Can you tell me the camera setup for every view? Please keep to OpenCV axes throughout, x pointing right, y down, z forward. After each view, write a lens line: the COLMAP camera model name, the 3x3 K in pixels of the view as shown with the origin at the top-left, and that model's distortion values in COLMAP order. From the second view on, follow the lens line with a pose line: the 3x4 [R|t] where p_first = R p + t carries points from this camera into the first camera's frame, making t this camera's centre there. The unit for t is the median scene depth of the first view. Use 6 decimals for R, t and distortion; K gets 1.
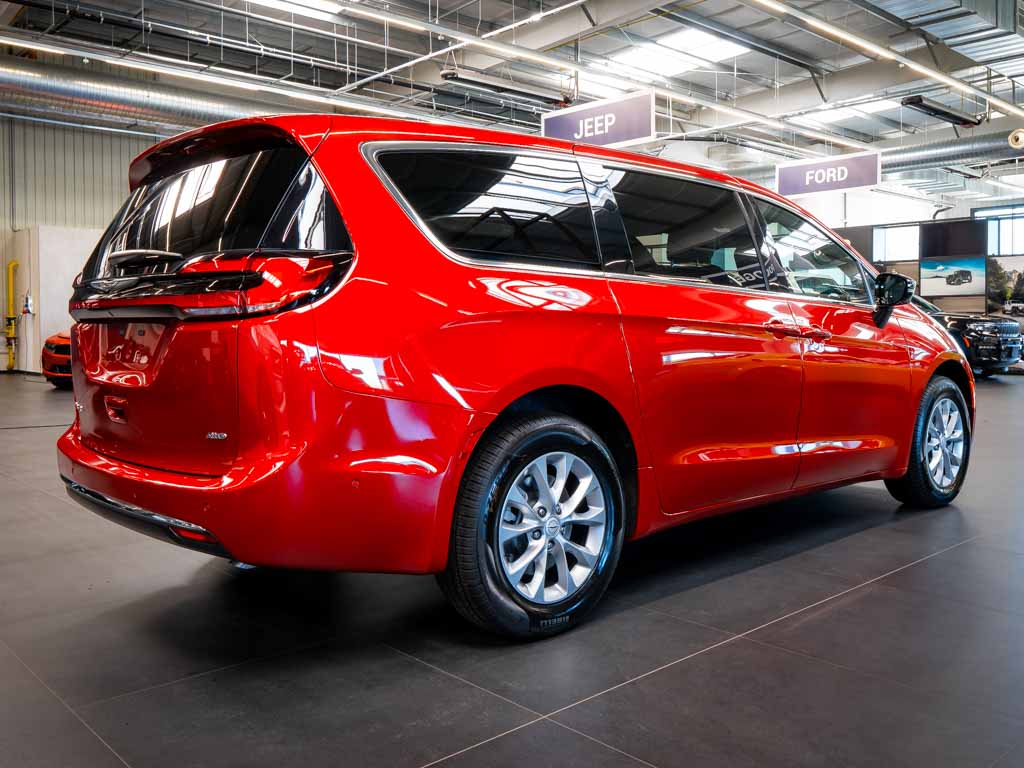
lens RADIAL K [[880.9, 0, 516.7], [0, 880.9, 379.3], [0, 0, 1]] dist [0.002754, -0.012212]
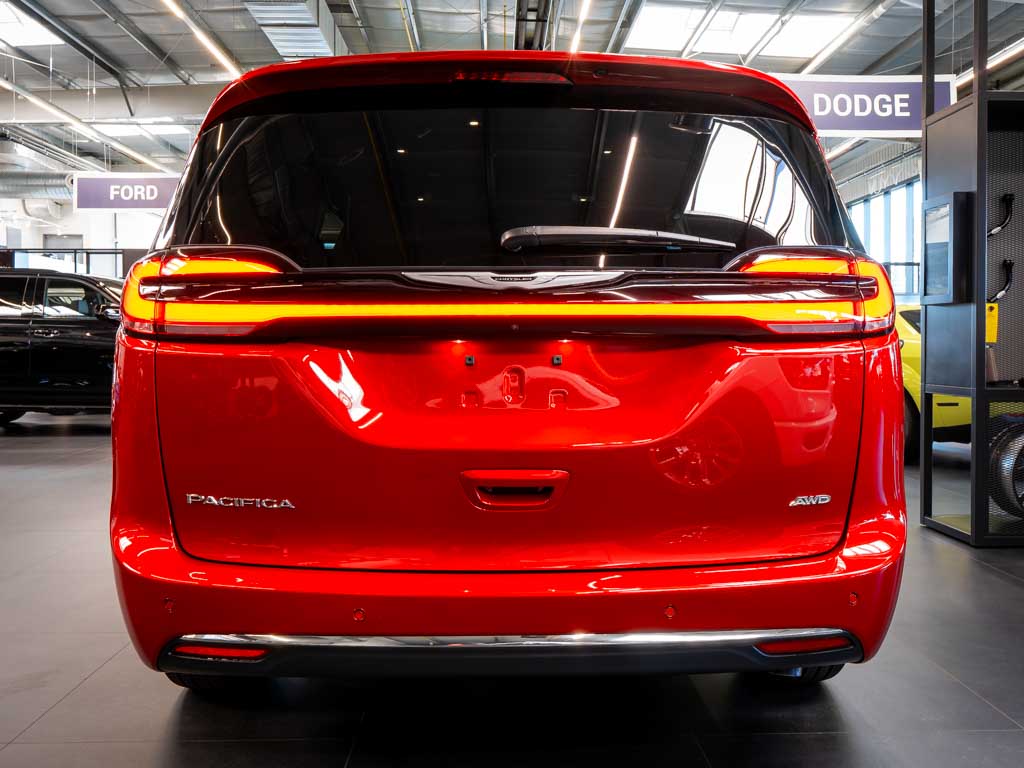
lens RADIAL K [[880.9, 0, 513.1], [0, 880.9, 385.3], [0, 0, 1]] dist [0.002754, -0.012212]
pose [[0.658227, -0.037965, 0.751862, -0.103884], [0.053334, 0.998570, 0.003730, -0.004503], [-0.750928, 0.037645, 0.659310, 0.070982]]
